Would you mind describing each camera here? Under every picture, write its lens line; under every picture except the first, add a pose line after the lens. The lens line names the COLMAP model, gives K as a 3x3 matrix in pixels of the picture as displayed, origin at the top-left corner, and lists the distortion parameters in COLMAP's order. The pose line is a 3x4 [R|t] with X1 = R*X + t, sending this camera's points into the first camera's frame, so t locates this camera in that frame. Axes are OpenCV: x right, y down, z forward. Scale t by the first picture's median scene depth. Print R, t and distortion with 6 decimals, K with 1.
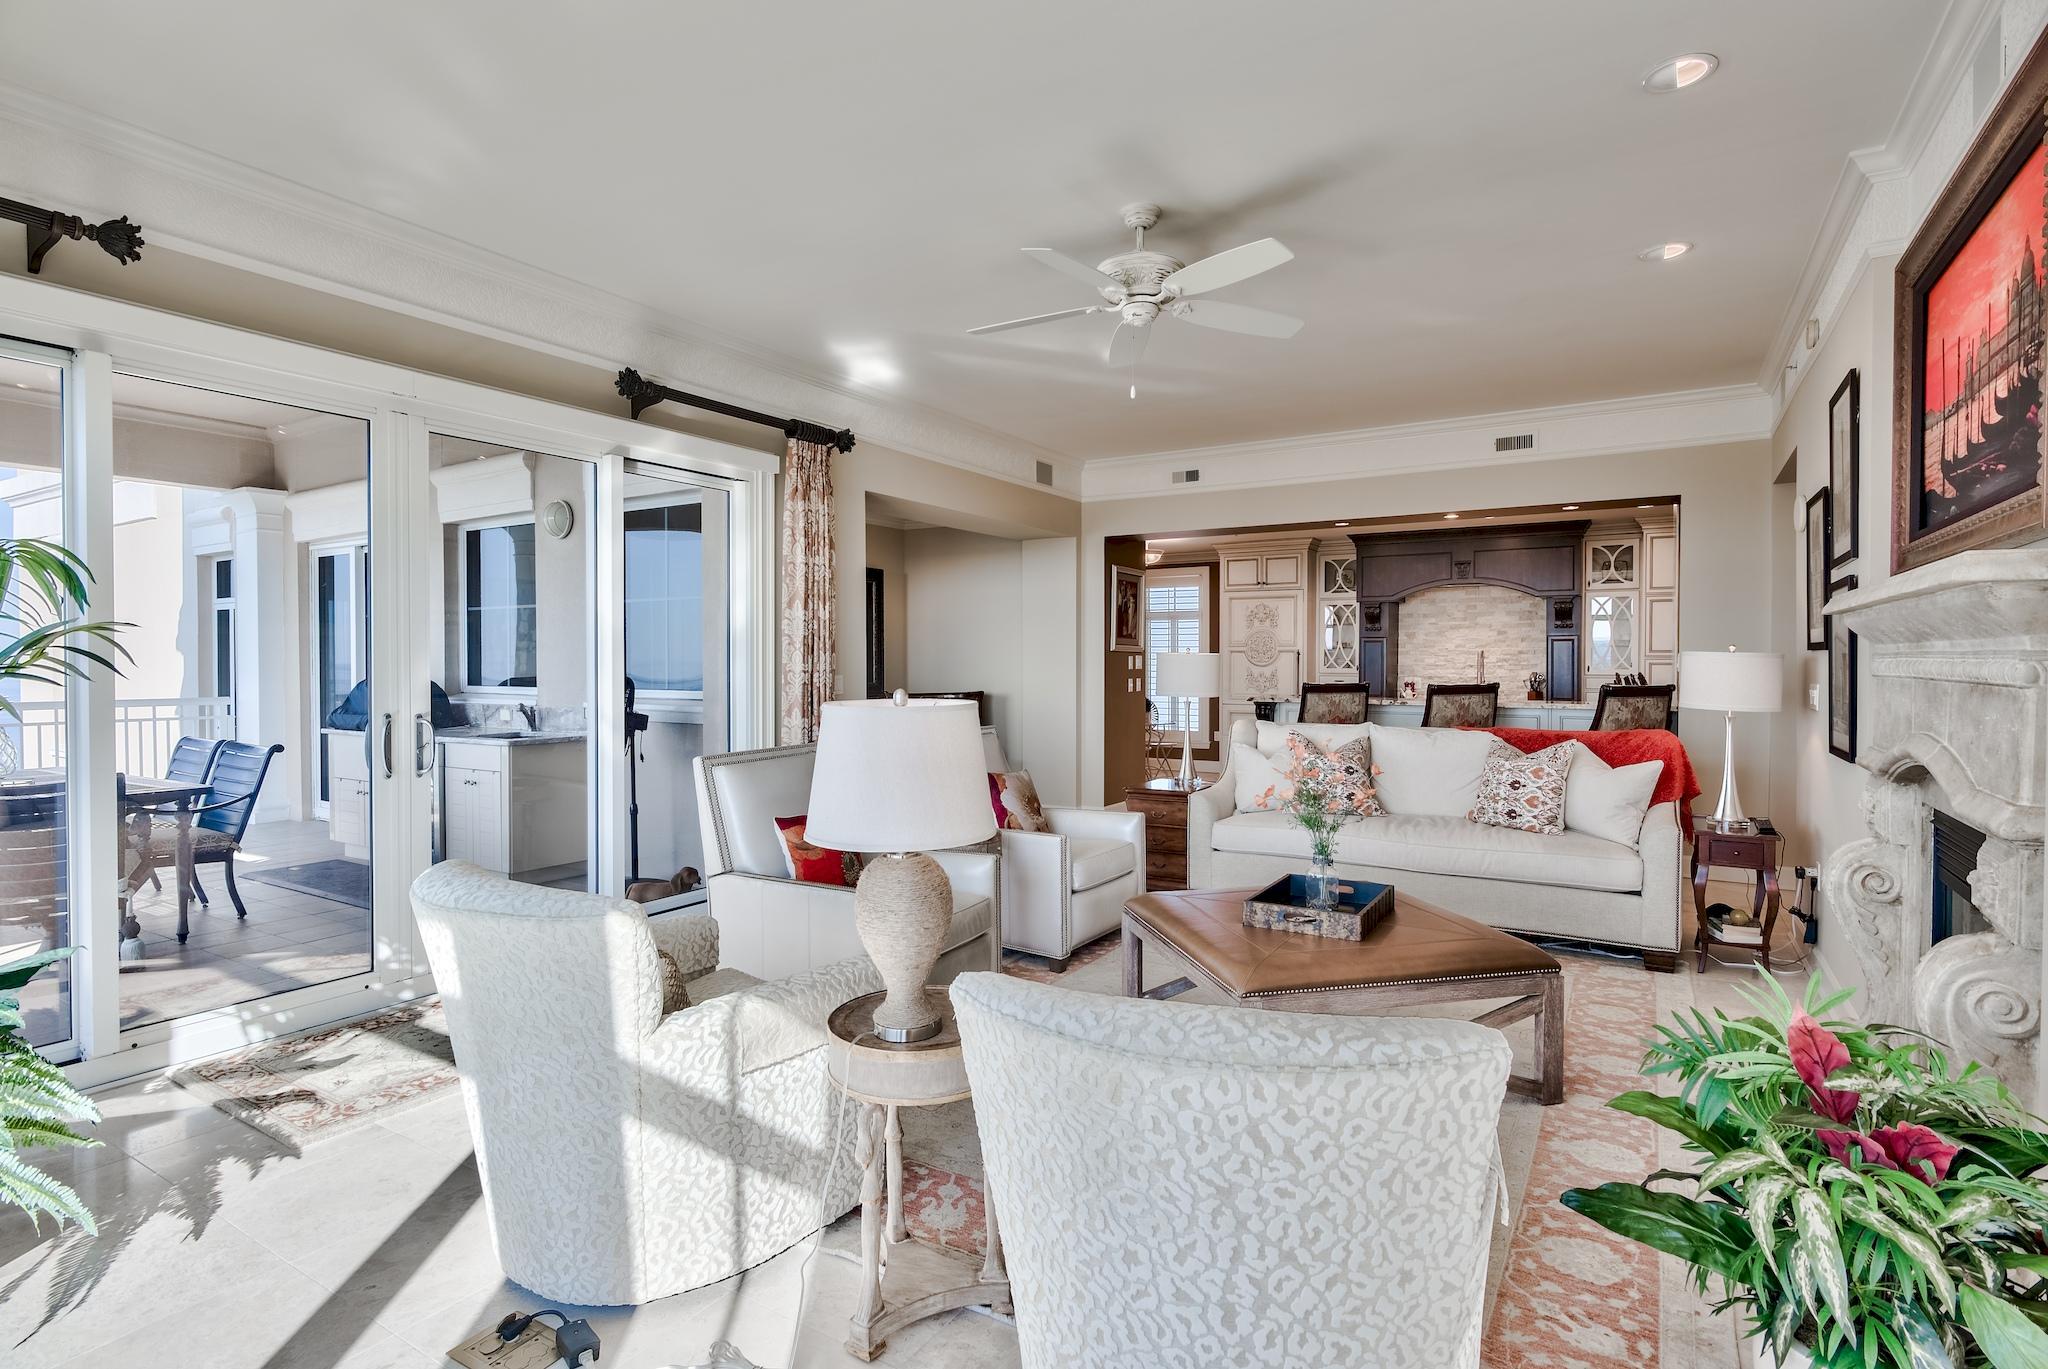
lens RADIAL K [[1006.8, 0, 1030.0], [0, 1006.8, 653.4], [0, 0, 1]] dist [-0.000564, -0.000284]
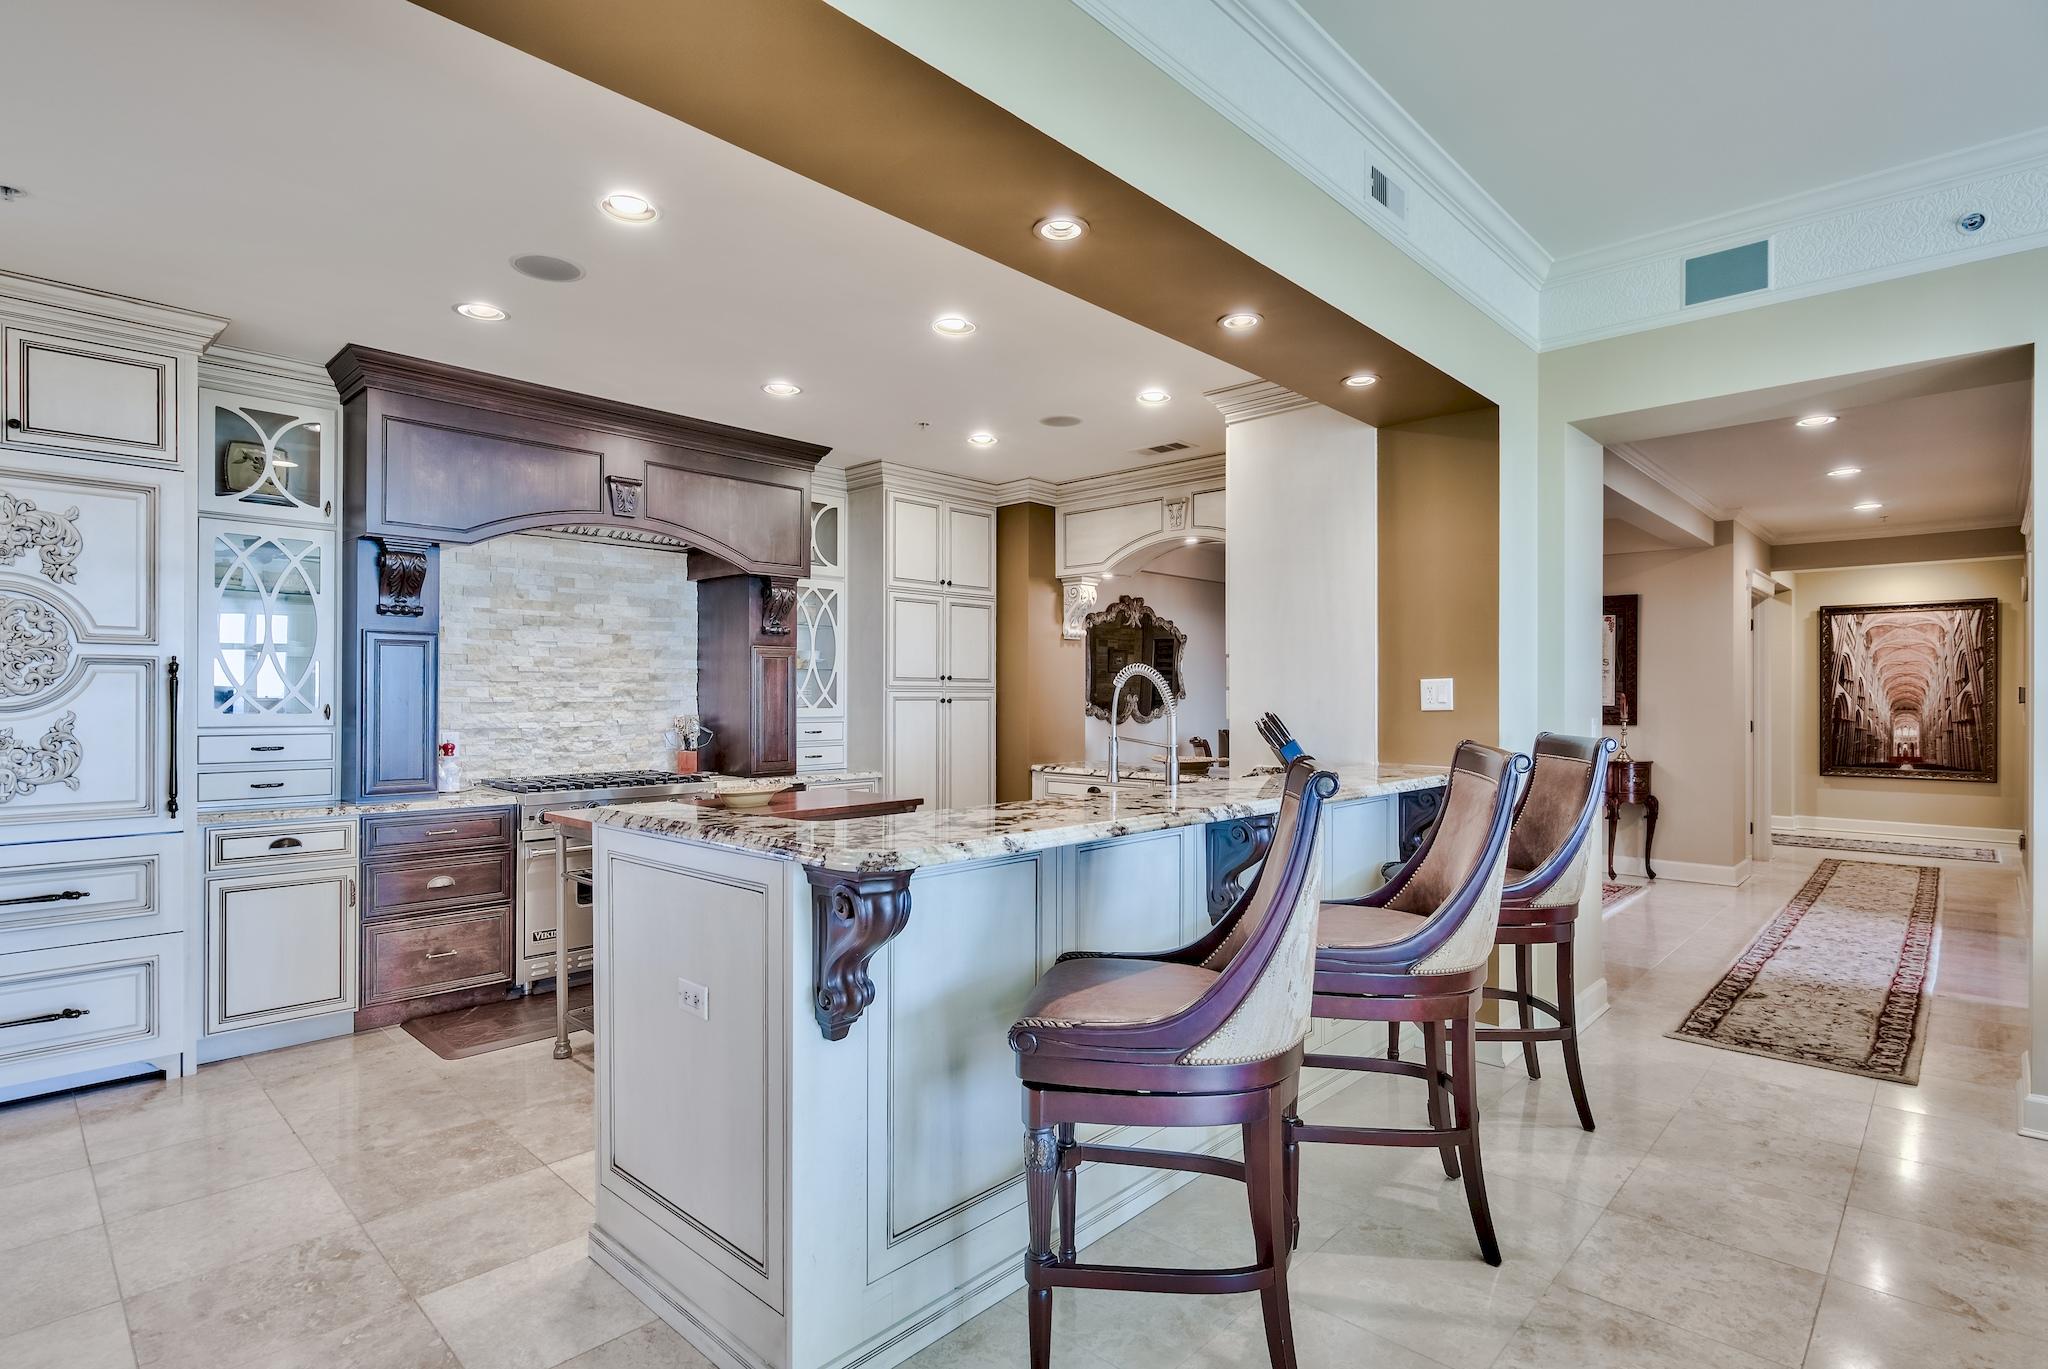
lens RADIAL K [[1009.4, 0, 1022.5], [0, 1009.4, 691.9], [0, 0, 1]] dist [-0.003736, -0.000671]
pose [[0.212090, 0.004645, 0.977239, 0.037446], [-0.003978, 0.999985, -0.003890, 0.023267], [-0.977242, -0.003062, 0.212105, 2.065942]]
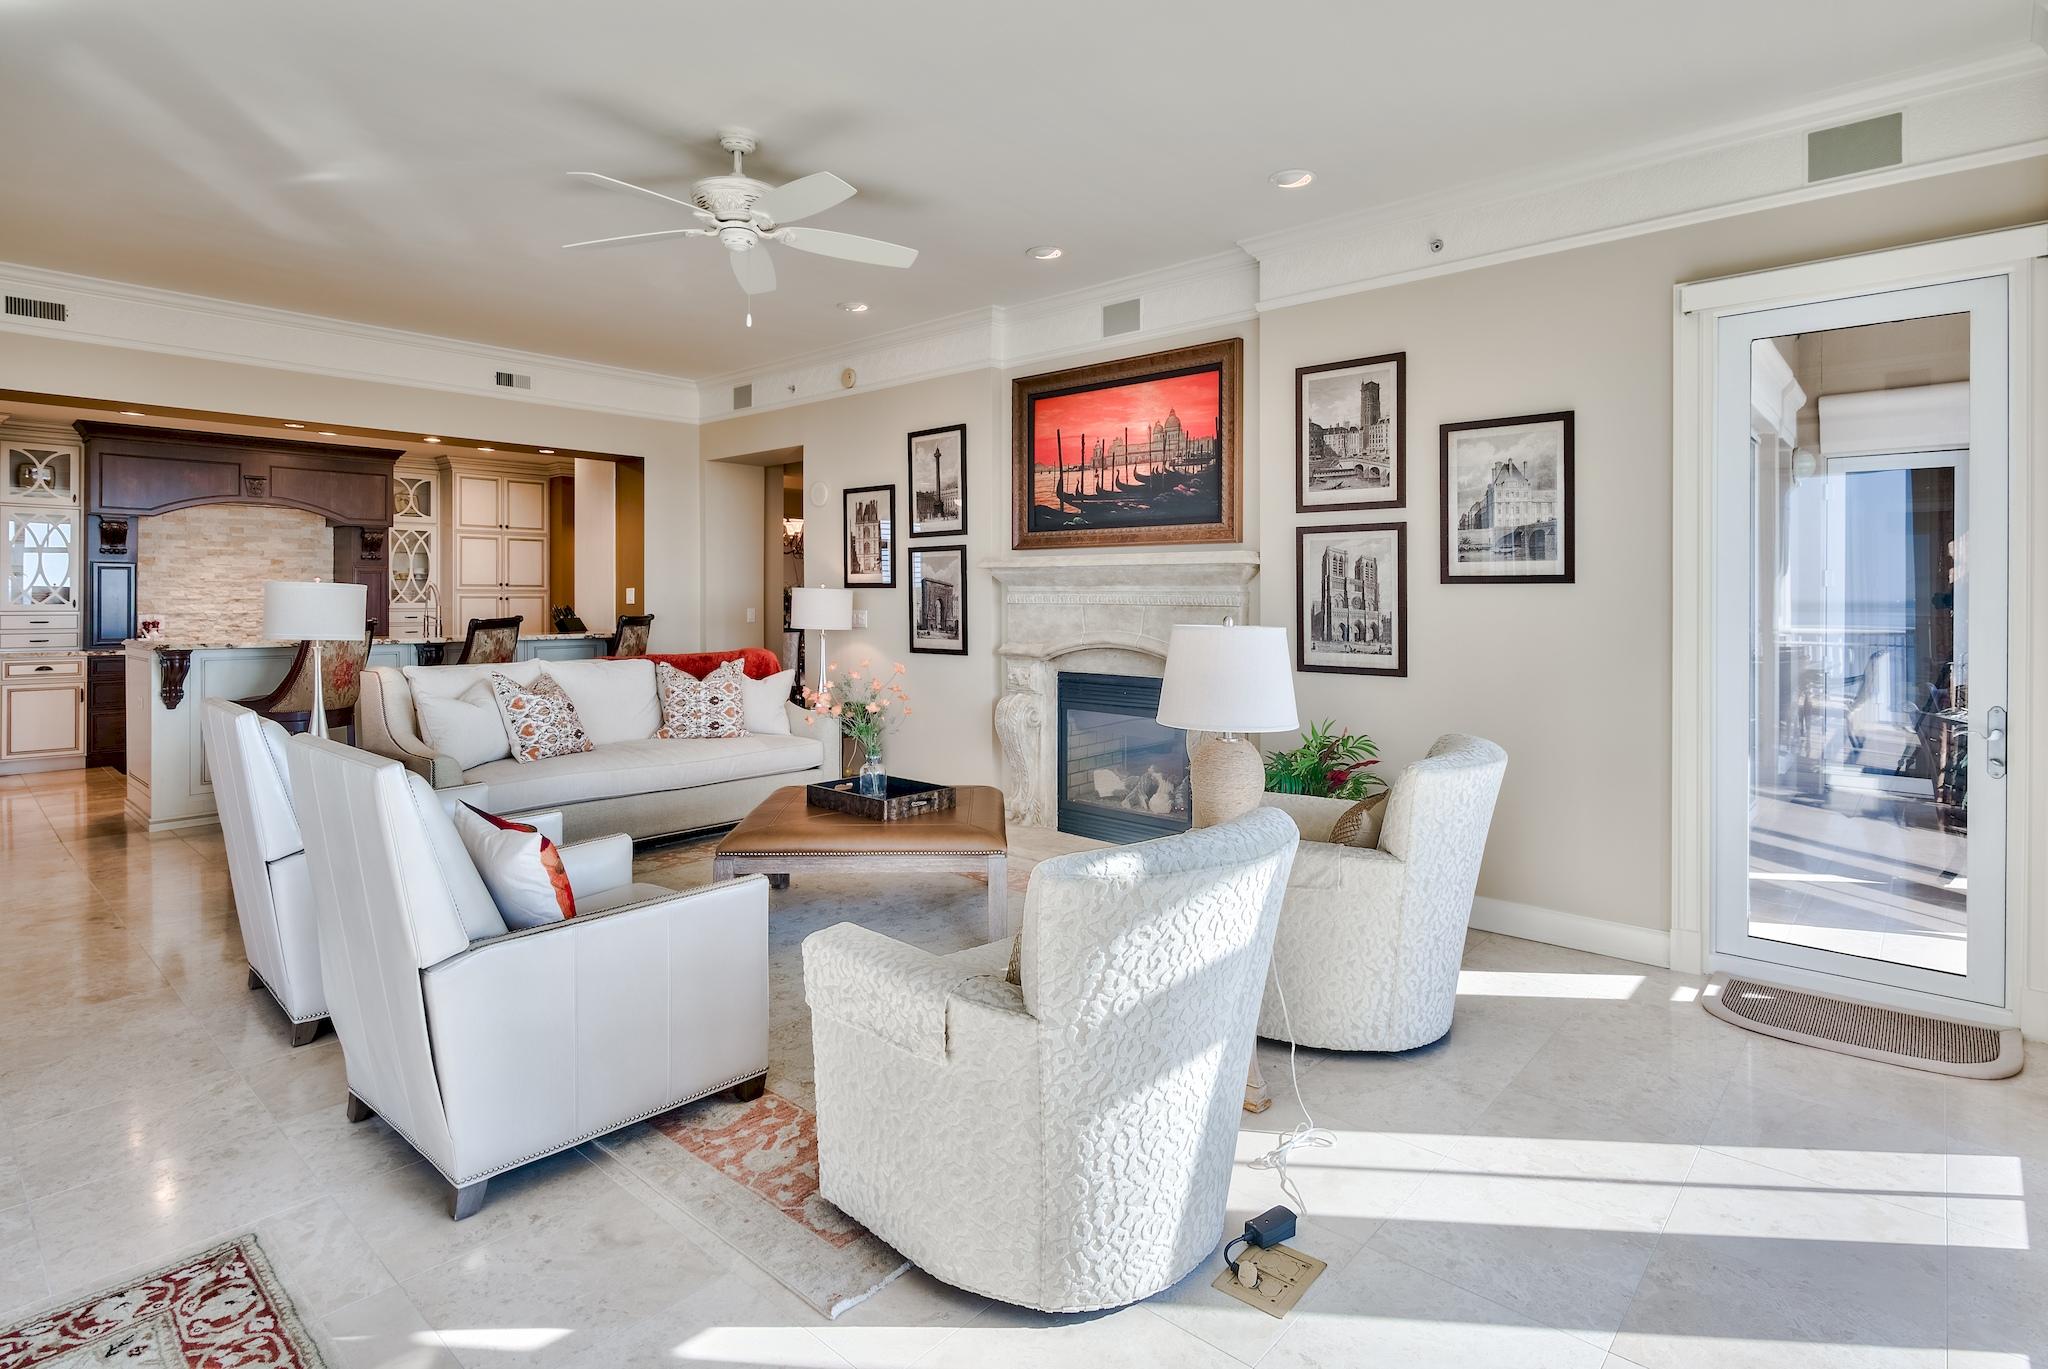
lens RADIAL K [[1022.4, 0, 1033.2], [0, 1022.4, 595.5], [0, 0, 1]] dist [0.000409, -0.000448]
pose [[0.174905, -0.001936, 0.984583, -0.869674], [-0.008282, 0.999960, 0.003437, 0.000846], [-0.984550, -0.008756, 0.174882, 0.587292]]
